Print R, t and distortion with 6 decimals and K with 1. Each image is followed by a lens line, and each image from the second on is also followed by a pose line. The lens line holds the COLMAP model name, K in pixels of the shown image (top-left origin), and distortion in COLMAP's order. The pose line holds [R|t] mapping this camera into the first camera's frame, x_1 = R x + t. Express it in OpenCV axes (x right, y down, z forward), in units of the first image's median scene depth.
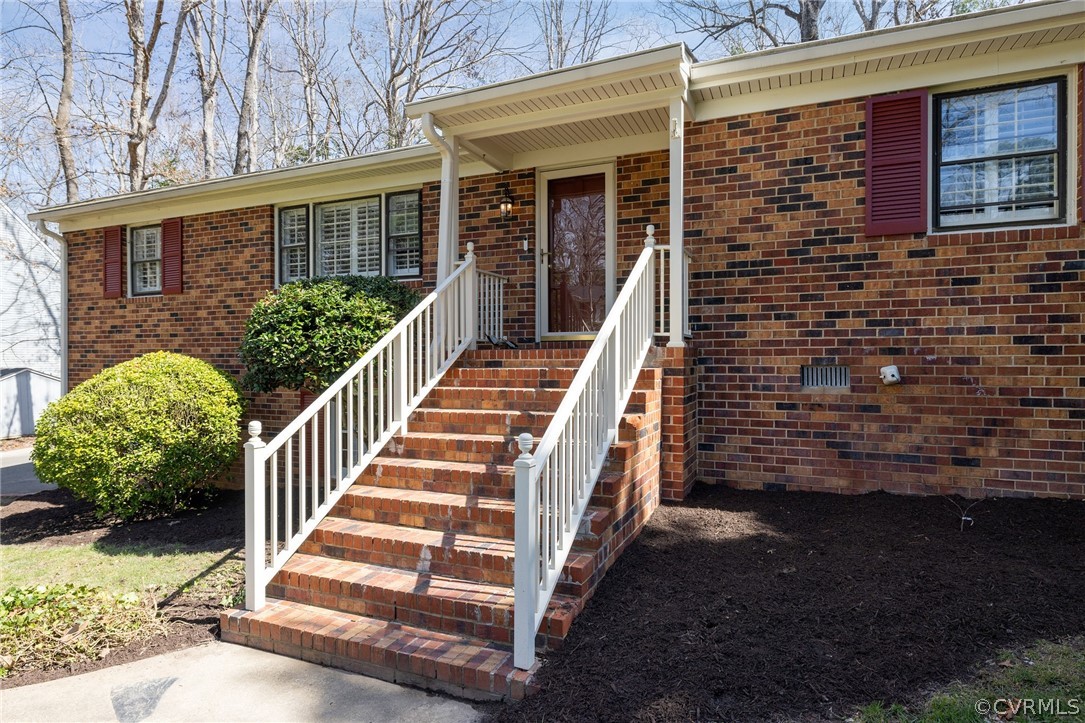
lens RADIAL K [[577.6, 0, 543.4], [0, 577.6, 353.5], [0, 0, 1]] dist [0.001111, -0.000612]
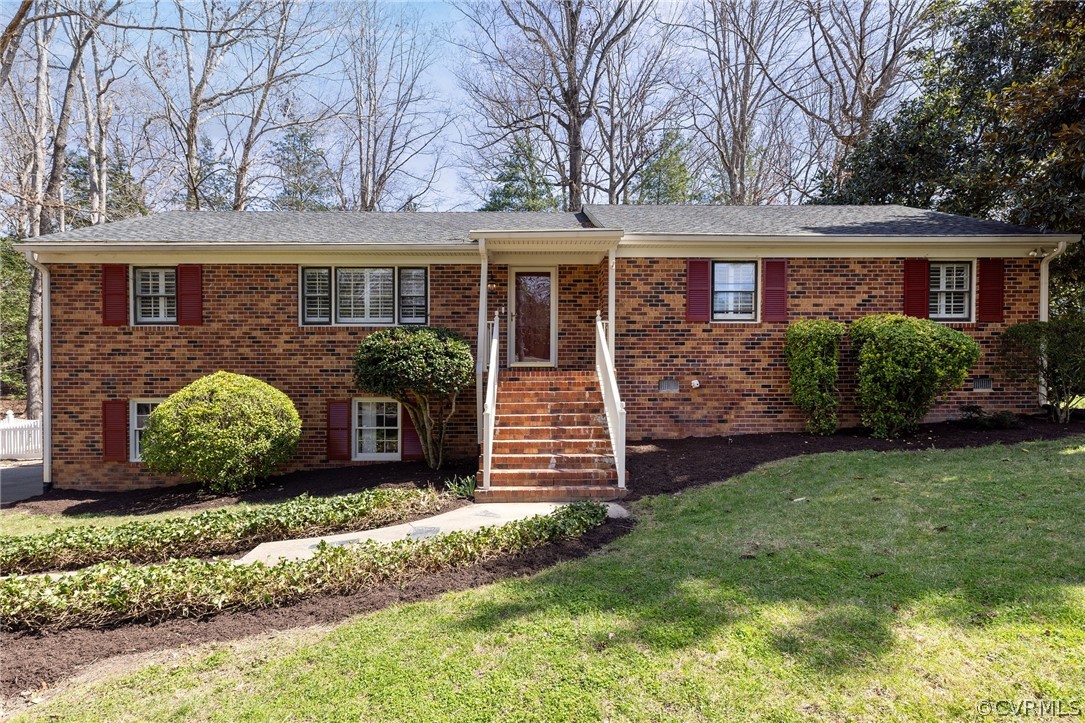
lens RADIAL K [[469.3, 0, 560.9], [0, 469.3, 382.7], [0, 0, 1]] dist [0.001887, -0.000035]
pose [[0.918955, -0.001011, 0.394361, -0.552940], [-0.003337, 0.999941, 0.010341, 0.013324], [-0.394348, -0.010819, 0.918898, -0.431922]]
